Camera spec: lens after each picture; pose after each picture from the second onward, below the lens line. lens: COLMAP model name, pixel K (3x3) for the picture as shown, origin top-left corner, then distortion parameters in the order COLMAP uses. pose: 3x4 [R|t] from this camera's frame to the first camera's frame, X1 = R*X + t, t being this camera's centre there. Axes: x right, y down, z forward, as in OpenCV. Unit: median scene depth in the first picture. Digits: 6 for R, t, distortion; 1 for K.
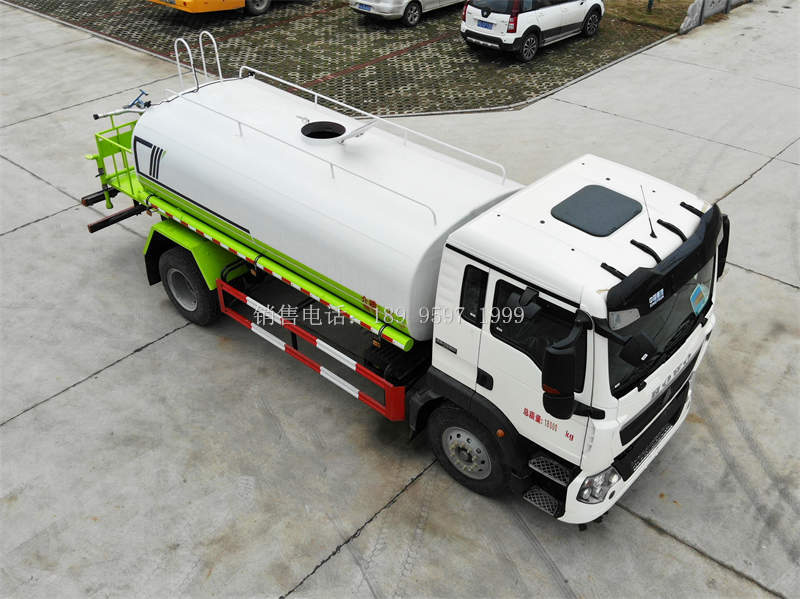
lens RADIAL K [[777.7, 0, 401.5], [0, 777.7, 314.6], [0, 0, 1]] dist [0.137095, -0.238823]
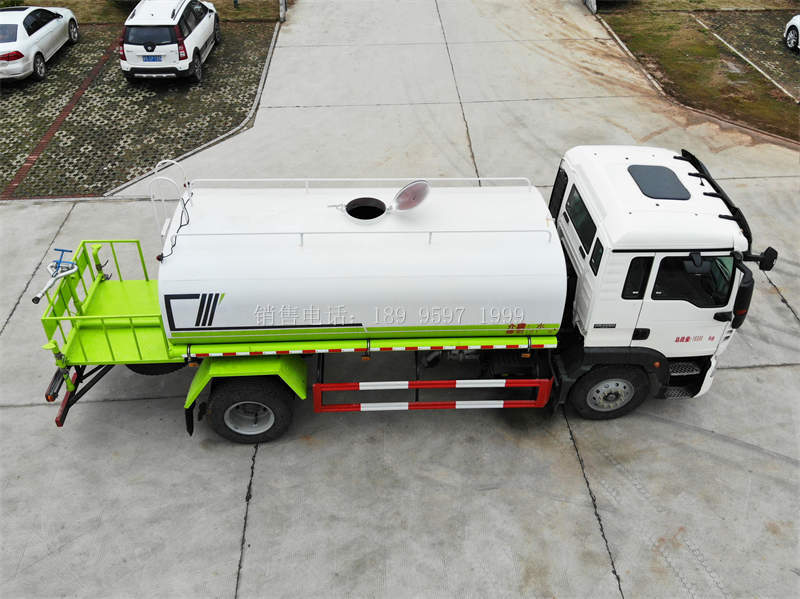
lens RADIAL K [[697.6, 0, 400.0], [0, 697.6, 299.5], [0, 0, 1]] dist [0.085811, -0.171317]
pose [[0.709969, -0.449245, 0.542331, -0.520400], [0.412413, 0.889463, 0.196903, -0.240159], [-0.570841, 0.083870, 0.816765, 0.177304]]
